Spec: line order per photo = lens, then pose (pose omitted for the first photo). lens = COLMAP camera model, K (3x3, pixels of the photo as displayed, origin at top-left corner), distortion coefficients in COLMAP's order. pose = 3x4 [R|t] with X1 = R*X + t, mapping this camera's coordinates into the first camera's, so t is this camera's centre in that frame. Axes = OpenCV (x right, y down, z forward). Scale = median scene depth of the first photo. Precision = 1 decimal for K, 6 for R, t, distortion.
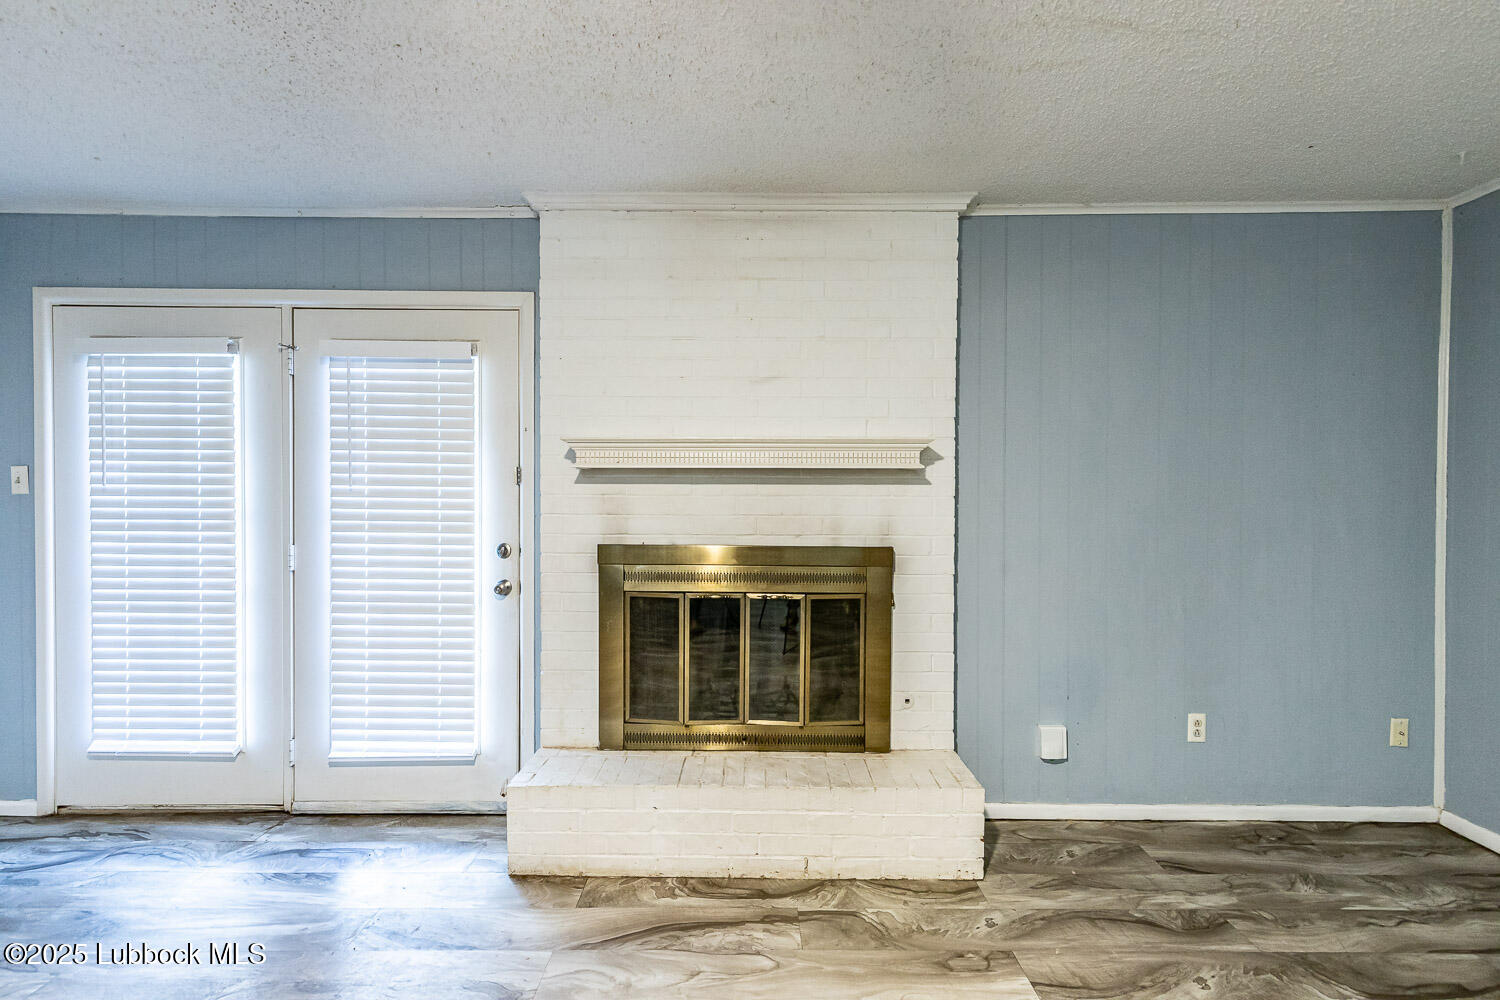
lens RADIAL K [[675.6, 0, 748.2], [0, 675.6, 497.1], [0, 0, 1]] dist [0.011677, -0.002745]
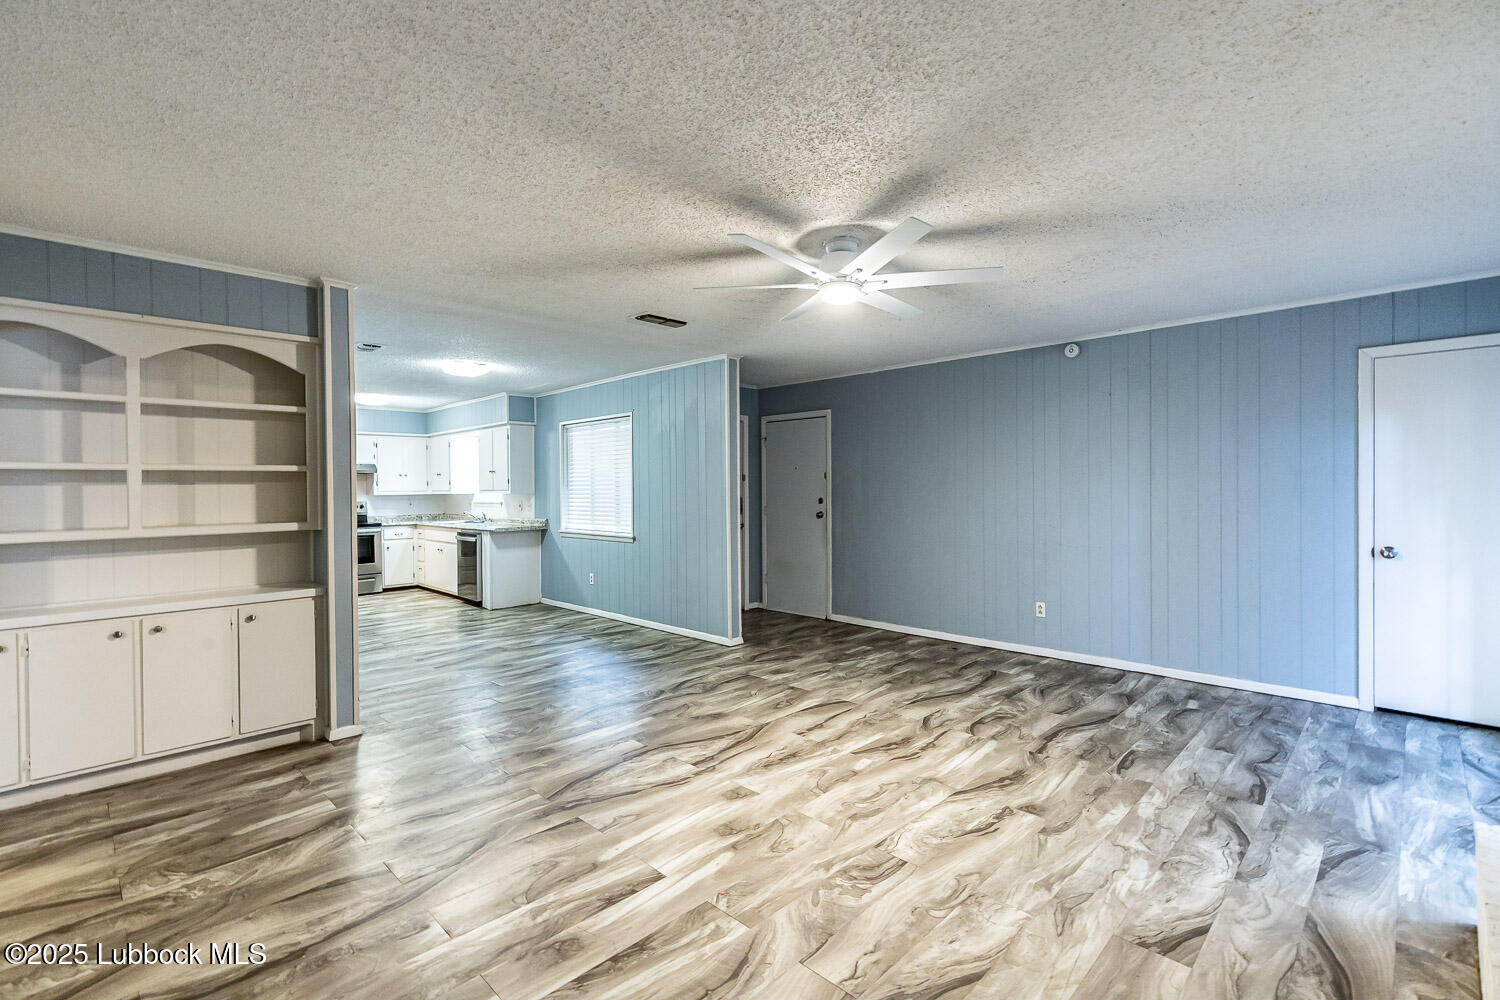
lens RADIAL K [[675.6, 0, 743.9], [0, 675.6, 496.0], [0, 0, 1]] dist [0.011677, -0.002745]
pose [[-0.704849, 0.011607, -0.709263, 0.828936], [-0.003704, 0.999792, 0.020042, -0.013270], [0.709348, 0.016754, -0.704659, 0.821325]]
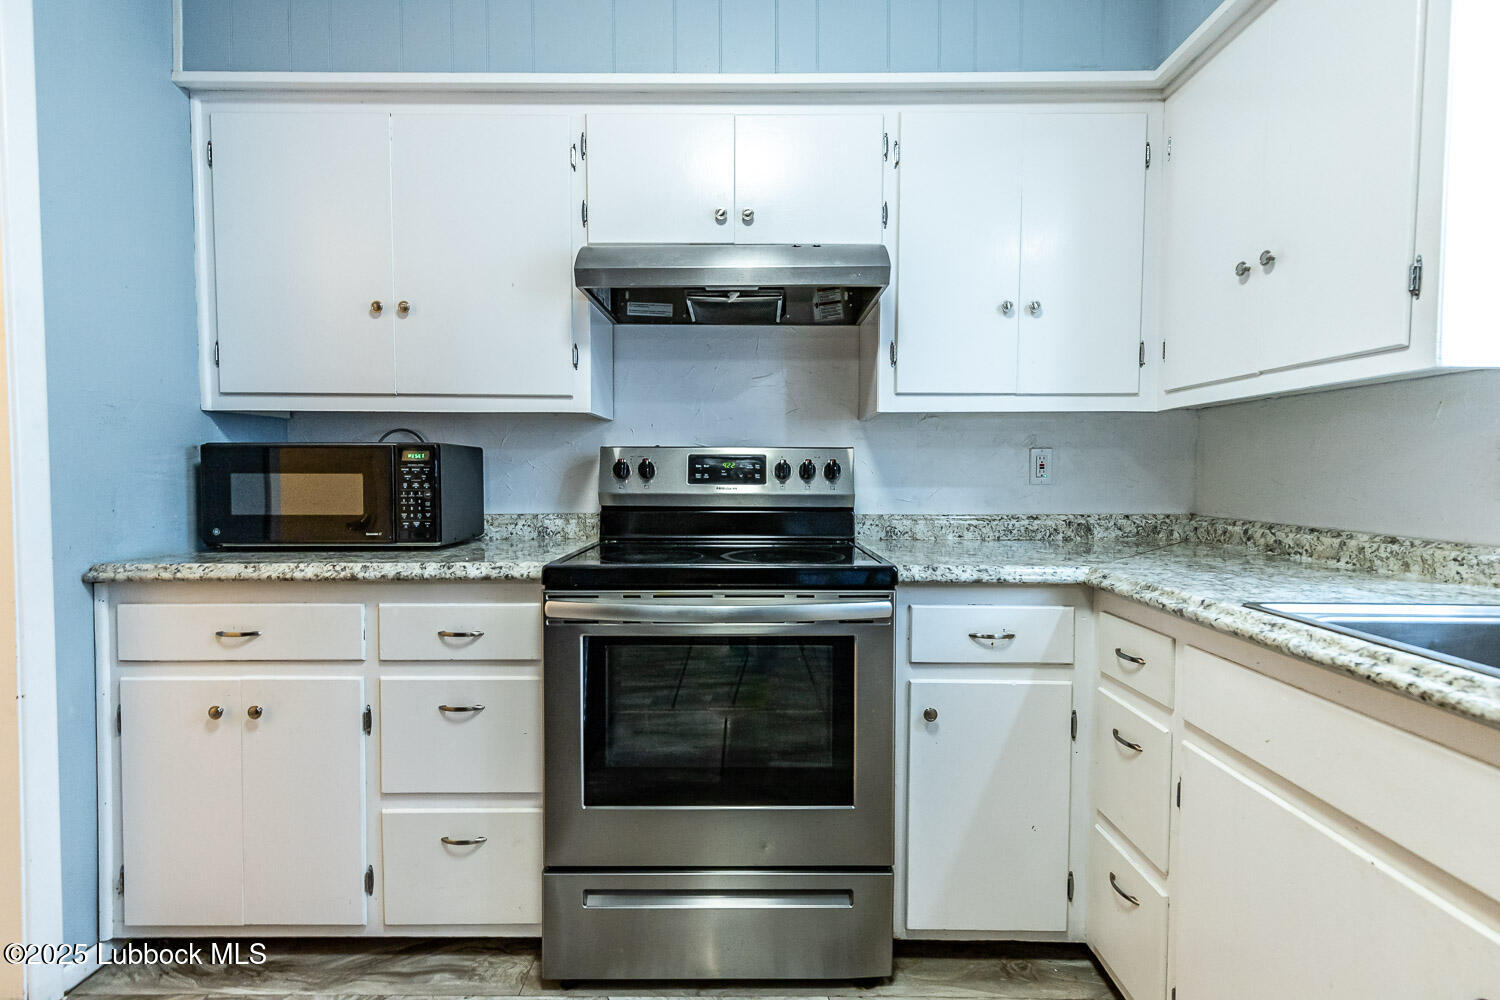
lens RADIAL K [[675.6, 0, 743.5], [0, 675.6, 495.9], [0, 0, 1]] dist [0.011677, -0.002745]
pose [[-0.999964, -0.007905, 0.003230, -0.144289], [-0.007719, 0.998517, 0.053889, 0.105200], [-0.003651, 0.053862, -0.998542, -2.214510]]
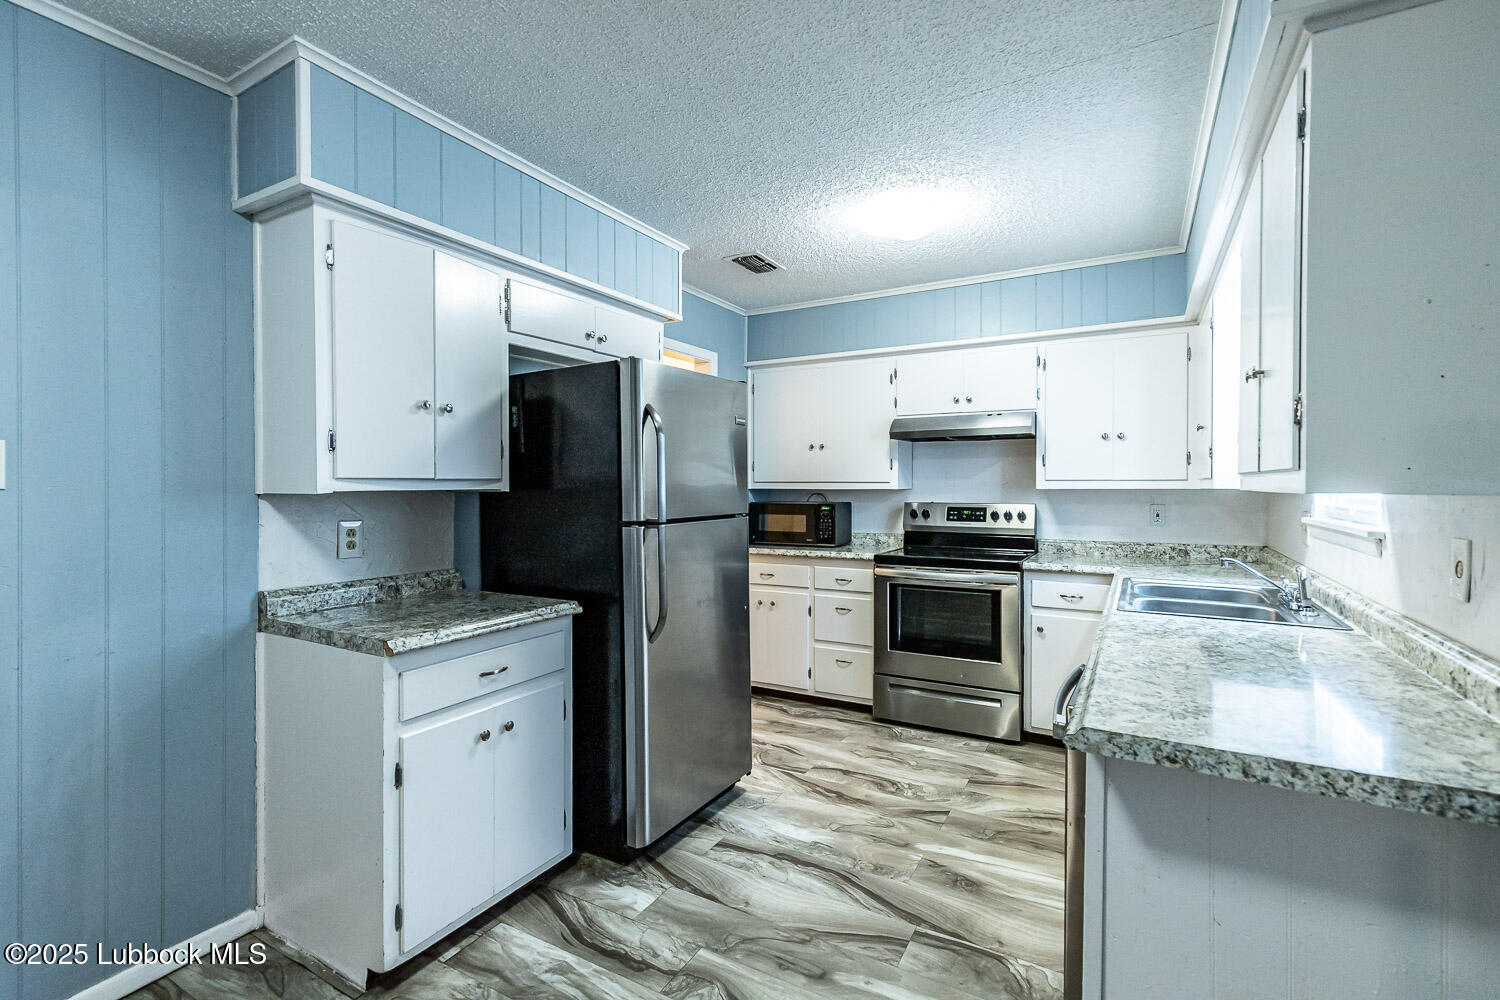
lens RADIAL K [[675.6, 0, 745.4], [0, 675.6, 492.2], [0, 0, 1]] dist [0.011677, -0.002745]
pose [[-0.866991, -0.008313, 0.498254, -0.447859], [0.005072, 0.999662, 0.025504, 0.025673], [-0.498298, 0.024639, -0.866656, -1.408763]]
